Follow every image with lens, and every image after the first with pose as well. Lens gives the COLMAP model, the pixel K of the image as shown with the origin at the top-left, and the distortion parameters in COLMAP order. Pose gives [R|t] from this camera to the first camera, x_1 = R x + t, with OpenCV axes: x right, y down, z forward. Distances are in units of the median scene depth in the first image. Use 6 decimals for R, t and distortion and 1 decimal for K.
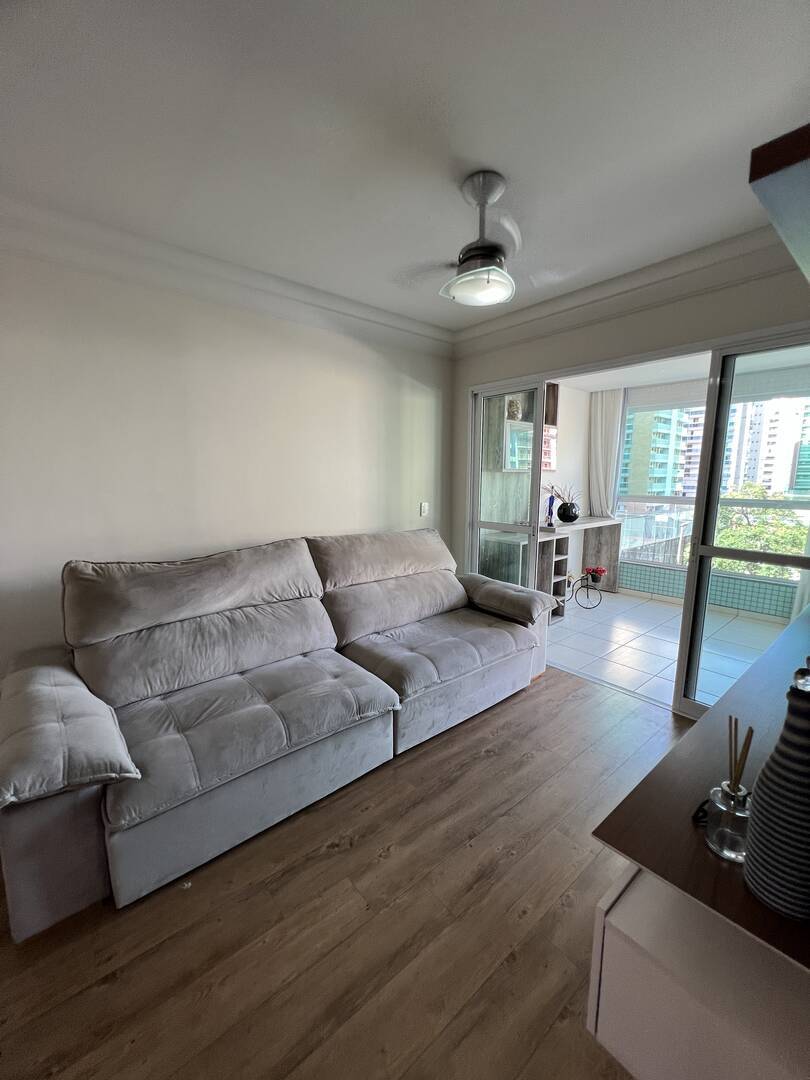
lens RADIAL K [[433.2, 0, 408.9], [0, 433.2, 537.5], [0, 0, 1]] dist [0.000064, -0.000424]
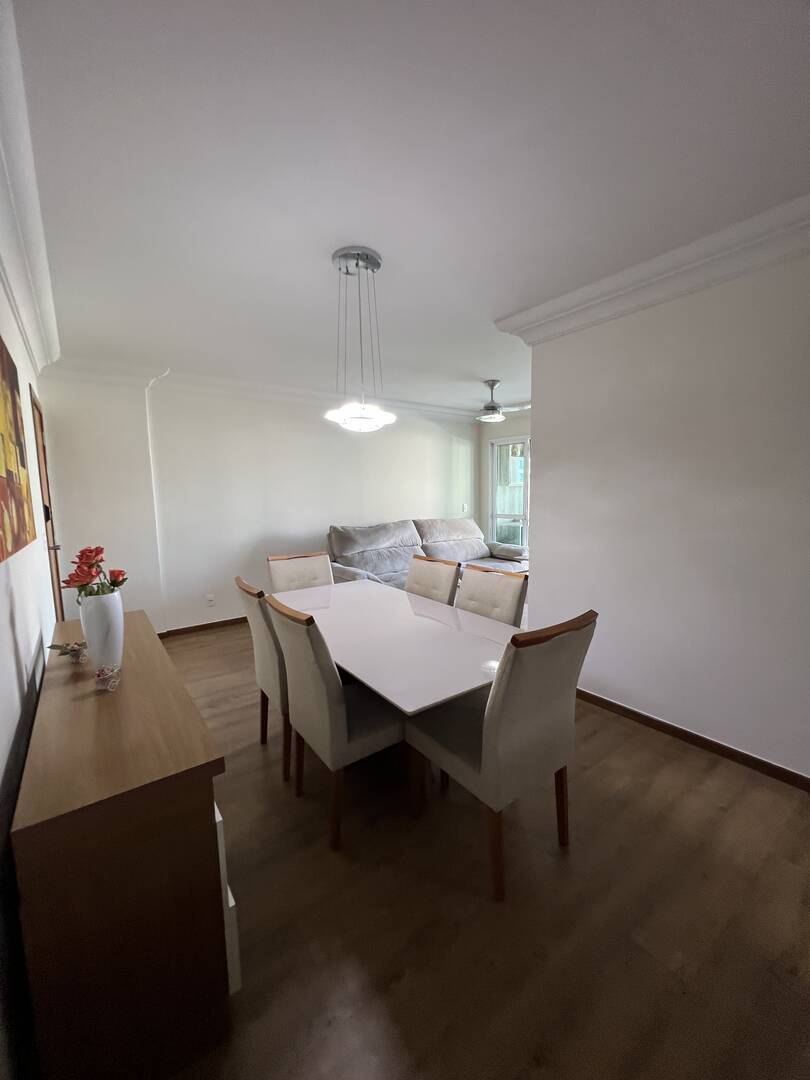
lens RADIAL K [[433.2, 0, 401.9], [0, 433.2, 534.9], [0, 0, 1]] dist [0.000064, -0.000424]
pose [[0.997514, -0.014228, -0.069011, -0.119815], [0.011648, 0.999223, -0.037644, 0.129787], [0.069493, 0.036746, 0.996905, -0.929835]]
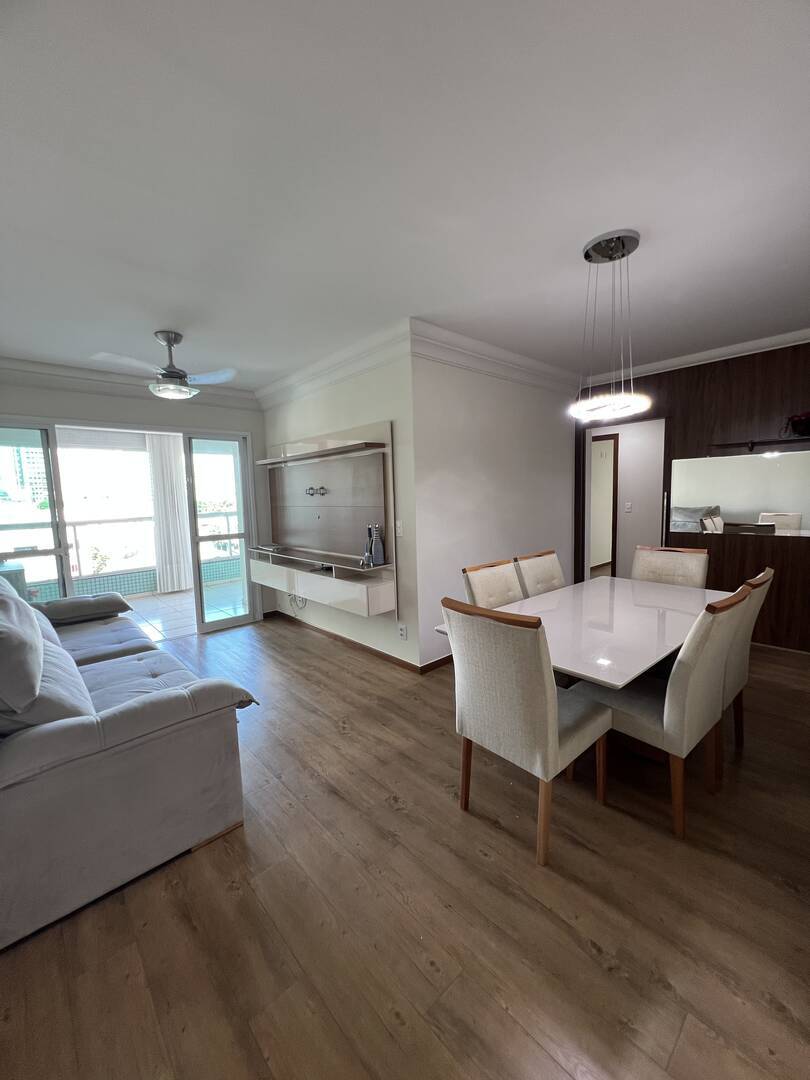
lens RADIAL K [[433.2, 0, 401.2], [0, 433.2, 535.0], [0, 0, 1]] dist [0.000064, -0.000424]
pose [[-0.032426, -0.097237, 0.994733, -0.926512], [0.173428, 0.979611, 0.101413, -0.017990], [-0.984313, 0.175802, -0.014901, 0.136239]]
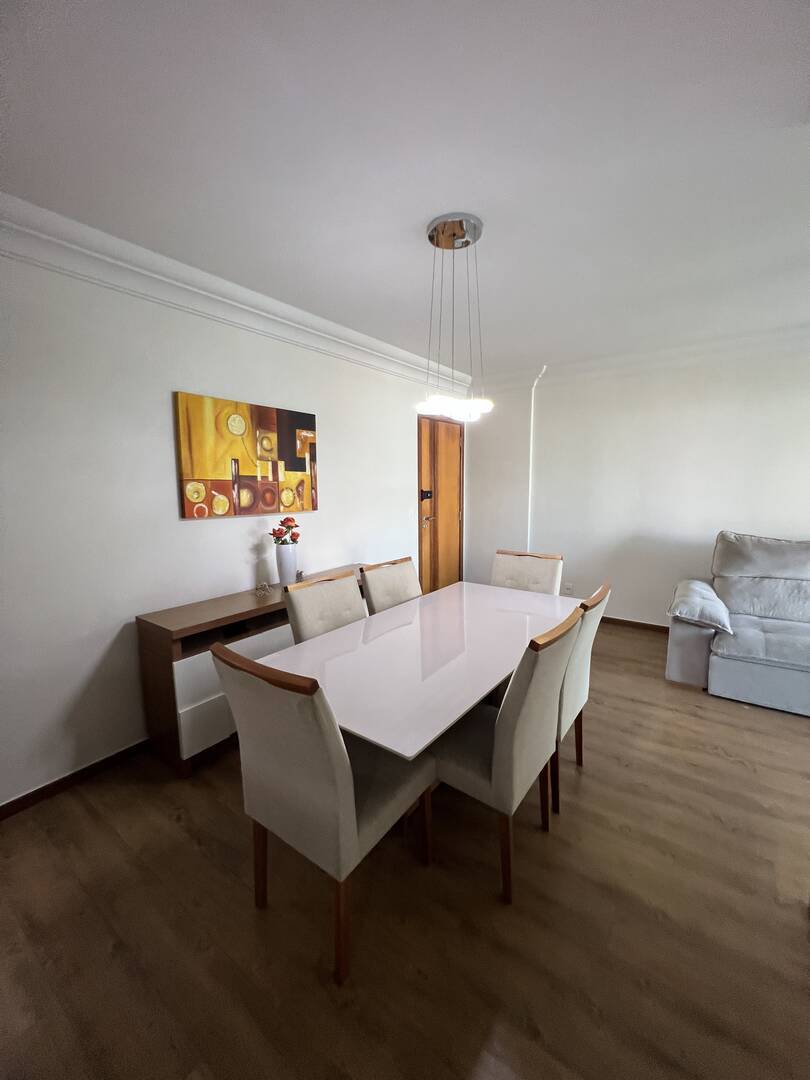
lens RADIAL K [[433.2, 0, 397.8], [0, 433.2, 544.4], [0, 0, 1]] dist [0.000064, -0.000424]
pose [[0.229722, 0.128210, -0.964775, 0.394106], [-0.124691, 0.986993, 0.101472, 0.058199], [0.965236, 0.096988, 0.242721, -0.444879]]
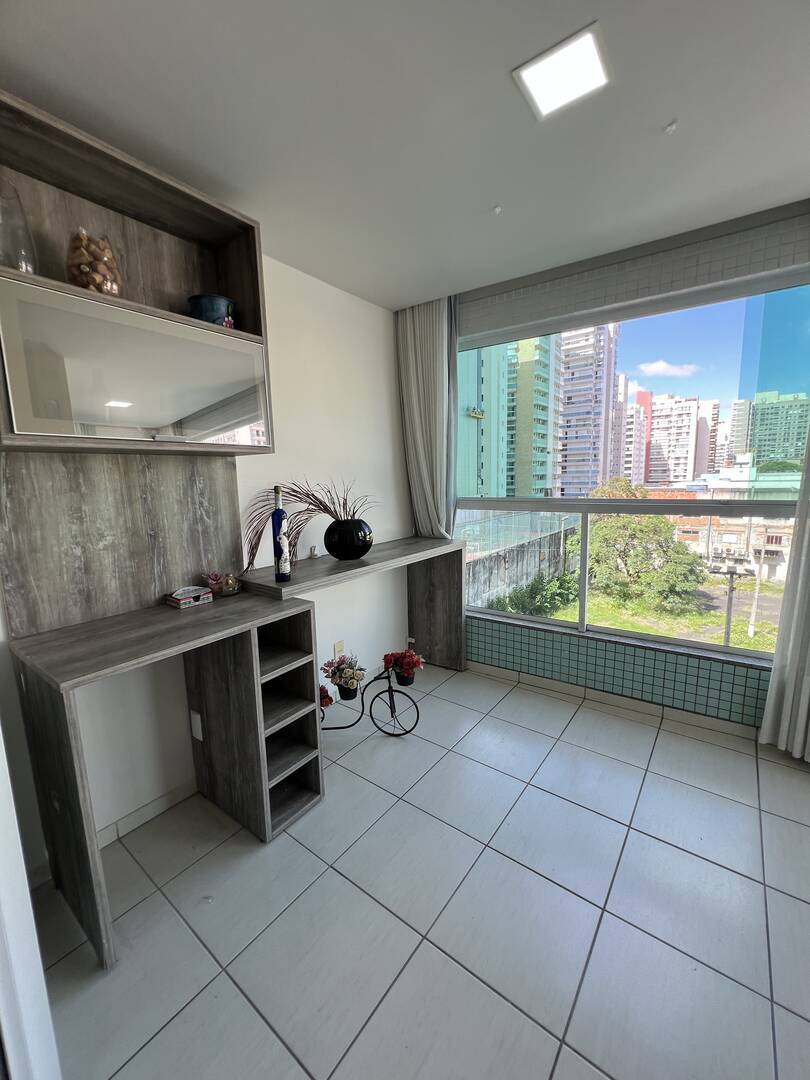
lens RADIAL K [[433.2, 0, 407.0], [0, 433.2, 540.7], [0, 0, 1]] dist [0.000064, -0.000424]
pose [[0.975203, -0.058331, 0.213486, 0.497072], [0.058307, 0.998278, 0.006415, -0.085184], [-0.213492, 0.006192, 0.976925, 0.773541]]
